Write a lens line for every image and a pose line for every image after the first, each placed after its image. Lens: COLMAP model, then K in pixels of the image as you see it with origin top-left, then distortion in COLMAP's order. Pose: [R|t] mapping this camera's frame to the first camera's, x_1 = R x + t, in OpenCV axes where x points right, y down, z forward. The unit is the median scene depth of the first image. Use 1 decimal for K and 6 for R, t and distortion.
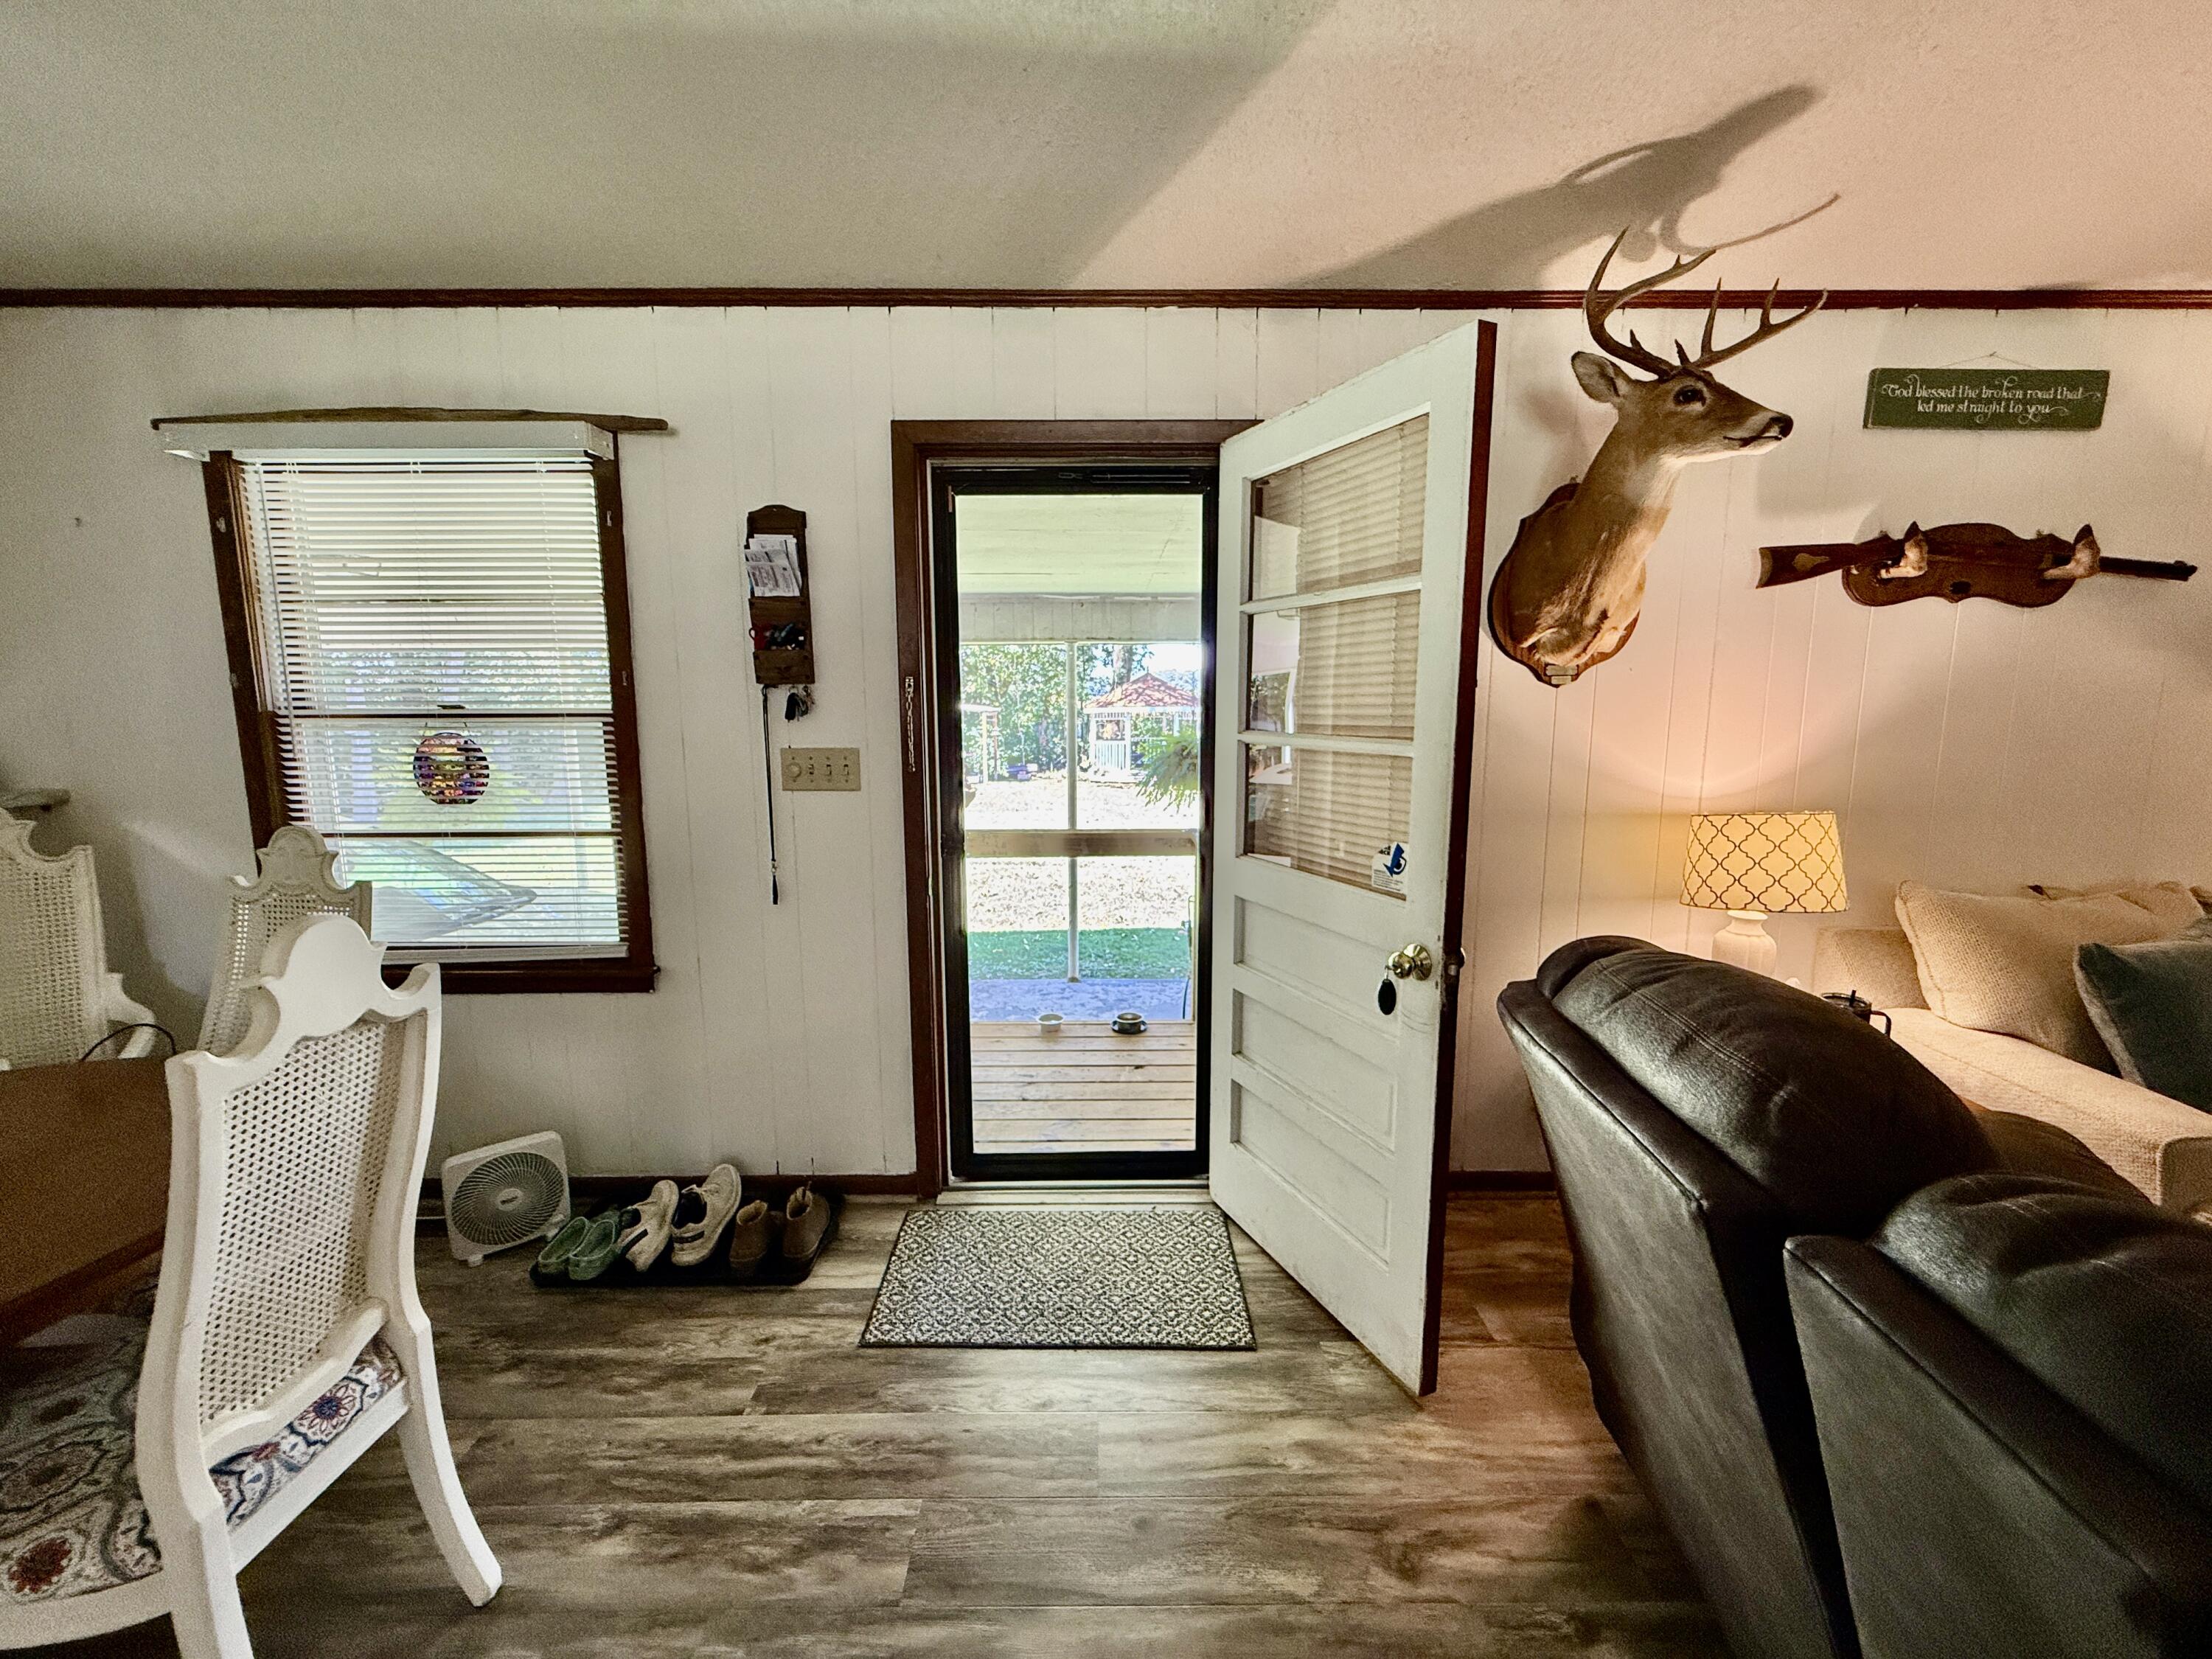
lens RADIAL K [[880.1, 0, 1102.8], [0, 880.1, 825.7], [0, 0, 1]] dist [0.000151, -0.000200]
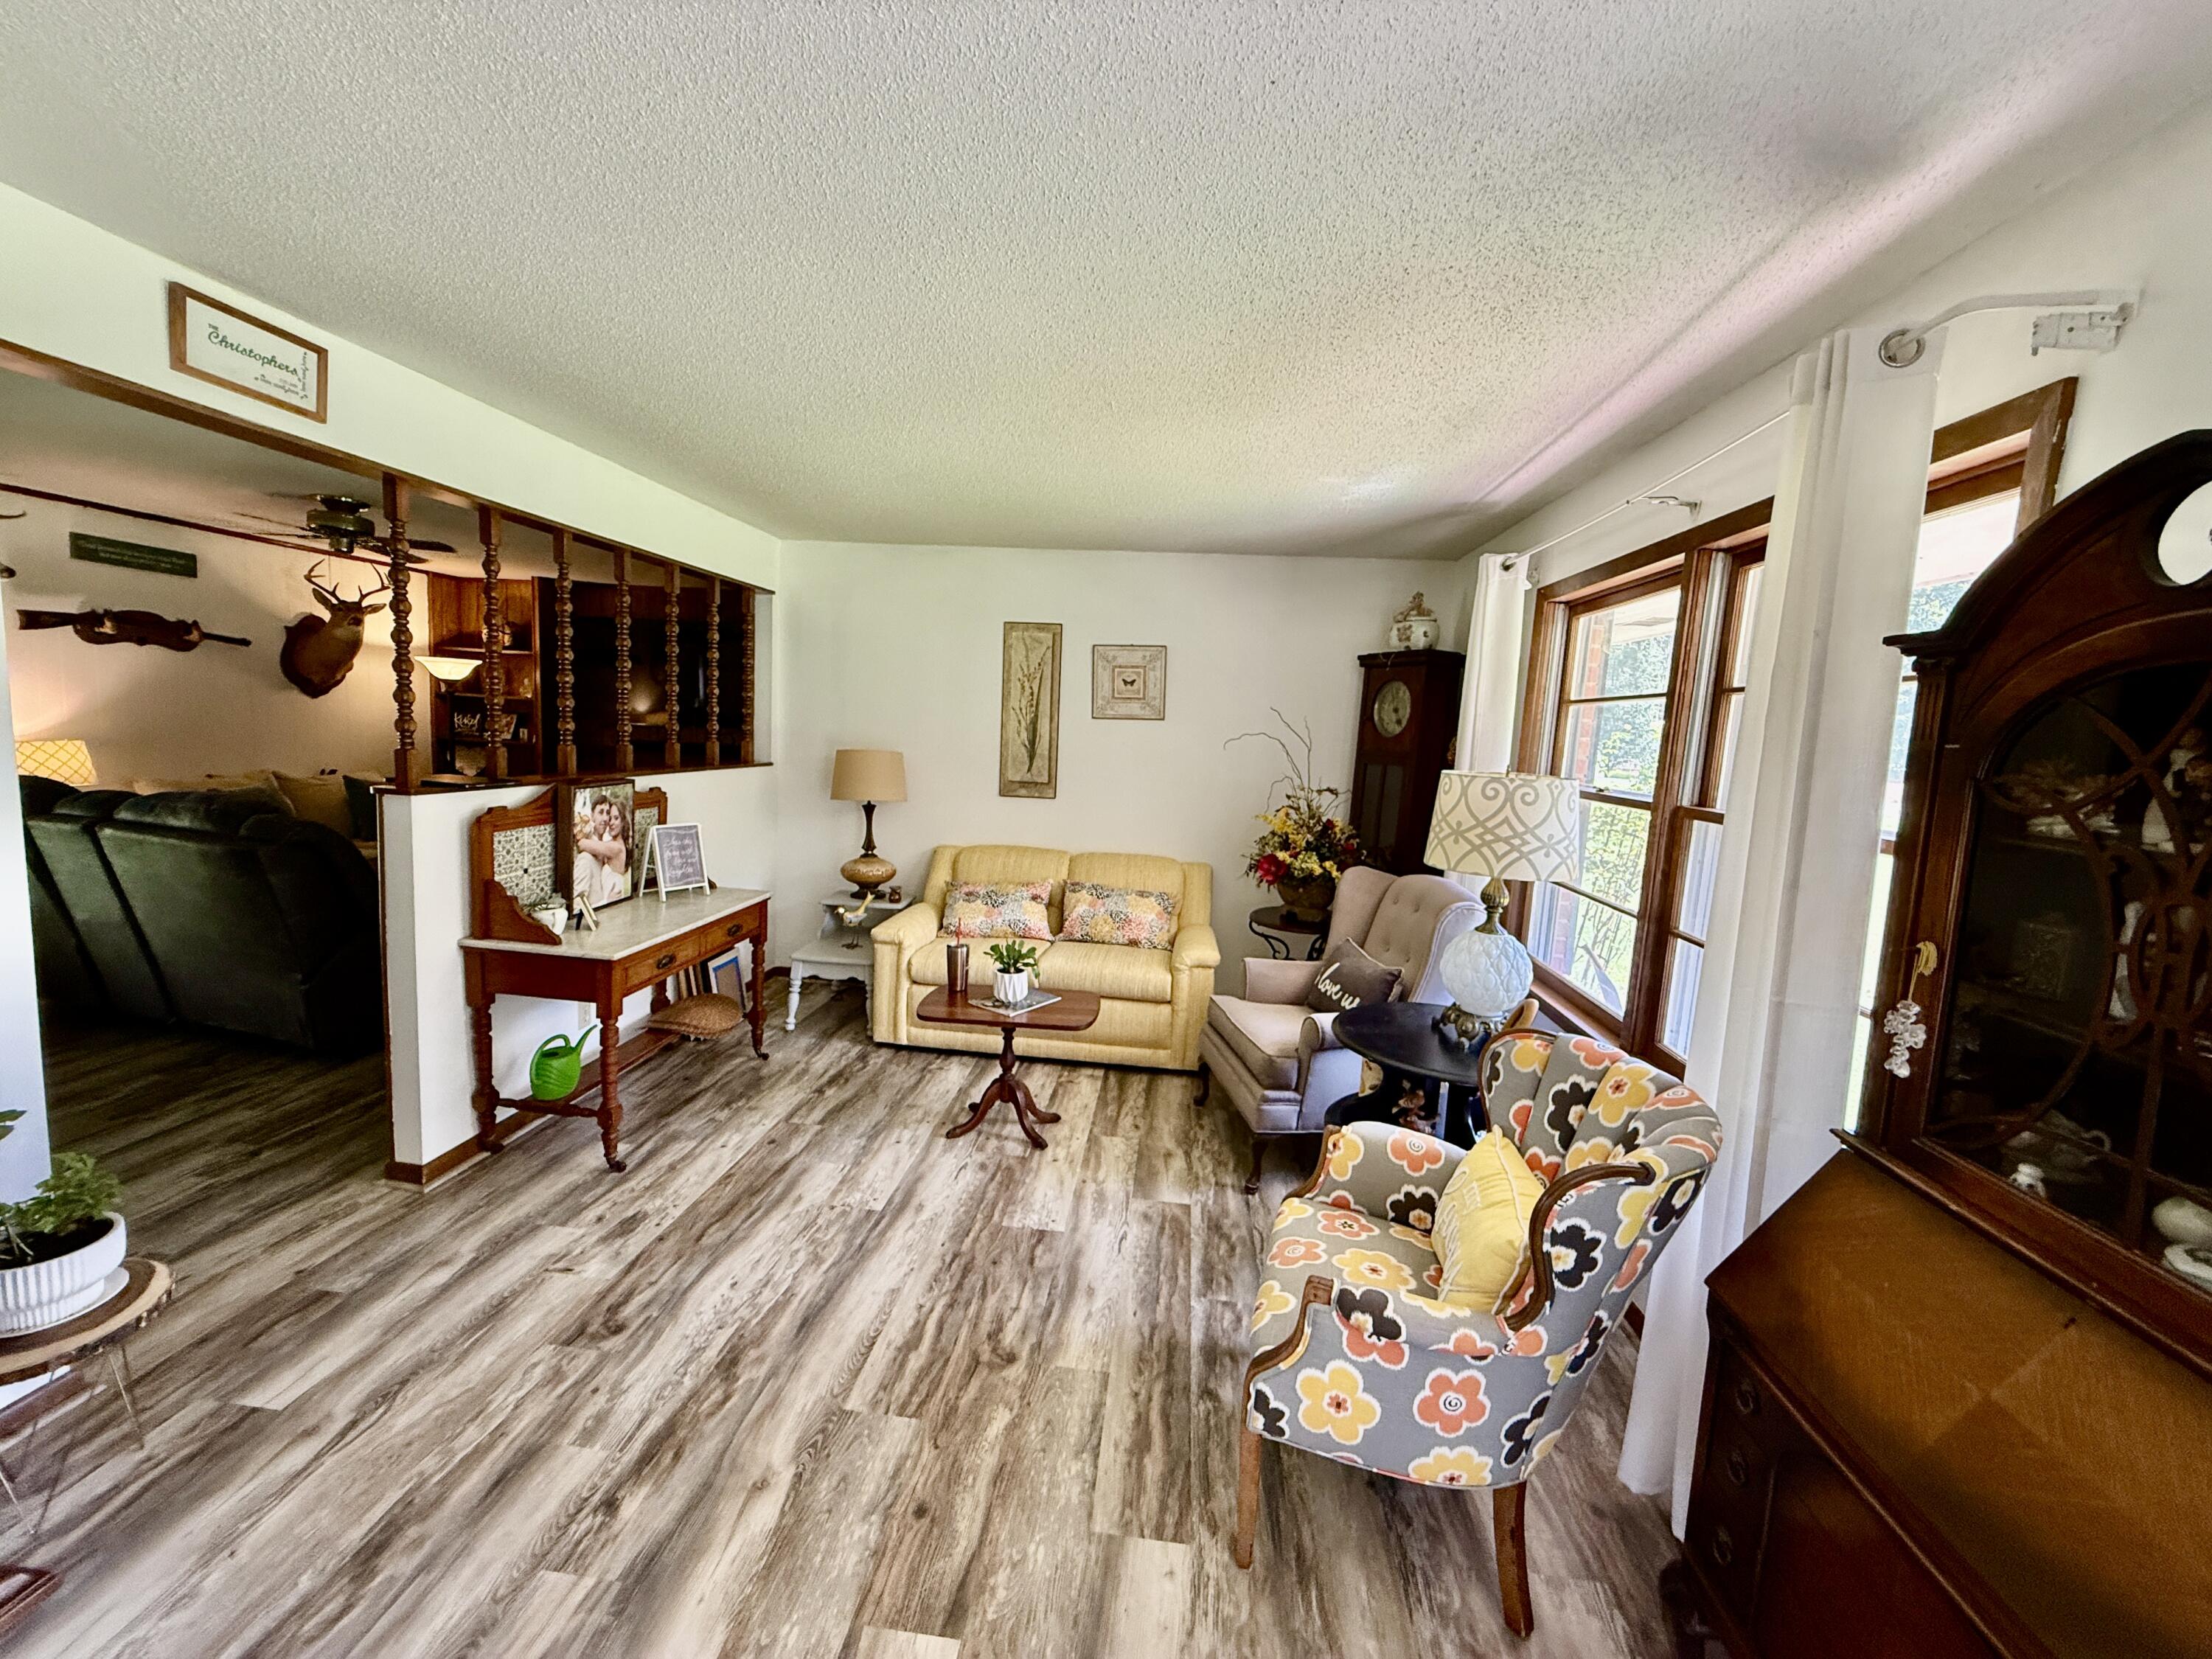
lens RADIAL K [[880.1, 0, 1098.2], [0, 880.1, 818.1], [0, 0, 1]] dist [0.000151, -0.000200]
pose [[0.111667, -0.098490, 0.988853, -0.998684], [0.094444, 0.991624, 0.088100, 0.208021], [-0.989248, 0.083554, 0.120033, -1.626754]]
